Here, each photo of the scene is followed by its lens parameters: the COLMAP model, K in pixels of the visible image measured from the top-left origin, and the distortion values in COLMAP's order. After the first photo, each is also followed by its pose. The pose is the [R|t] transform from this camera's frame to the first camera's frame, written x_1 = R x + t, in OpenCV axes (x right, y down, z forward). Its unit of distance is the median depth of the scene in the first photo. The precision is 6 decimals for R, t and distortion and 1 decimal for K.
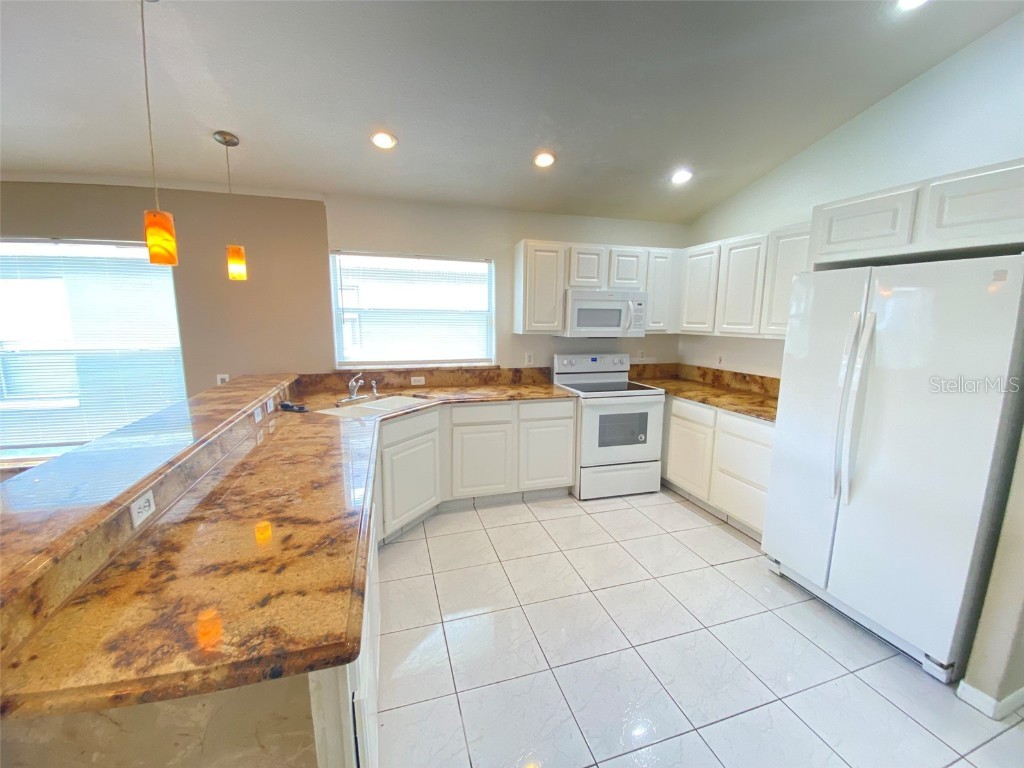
lens RADIAL K [[417.4, 0, 515.2], [0, 417.4, 389.3], [0, 0, 1]] dist [0.002220, -0.011276]
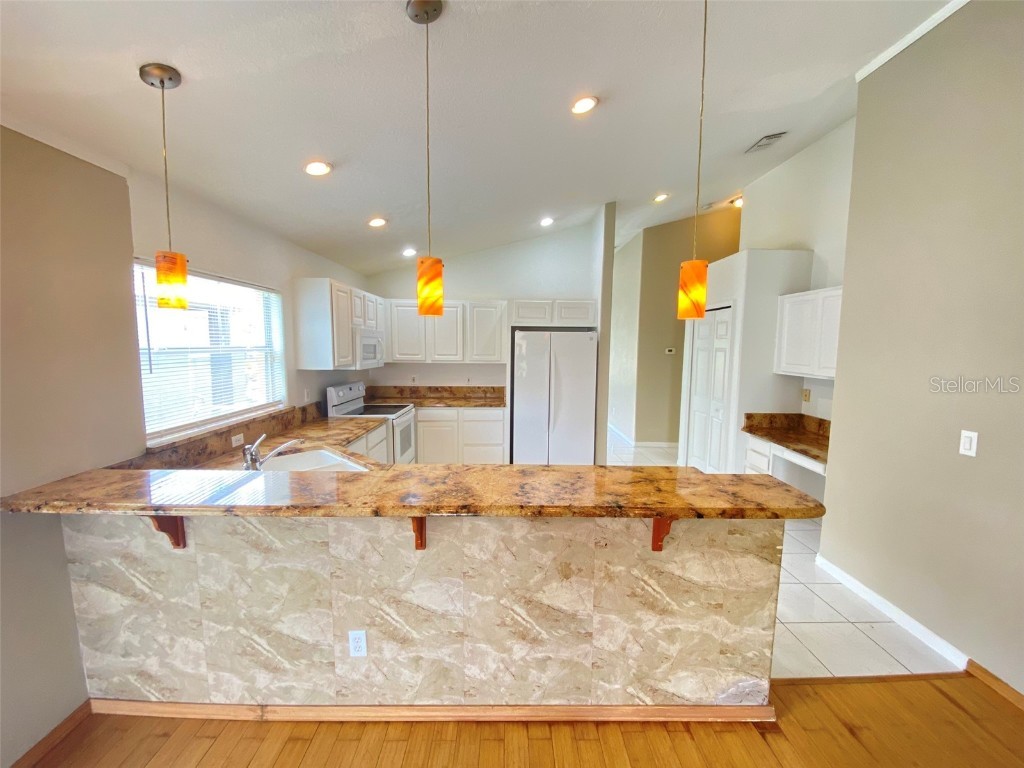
lens RADIAL K [[417.4, 0, 508.2], [0, 417.4, 392.1], [0, 0, 1]] dist [0.002220, -0.011276]
pose [[0.288915, -0.115777, 0.950328, -0.815576], [0.152259, 0.985583, 0.073783, -0.088573], [-0.945170, 0.123379, 0.302378, 0.289126]]
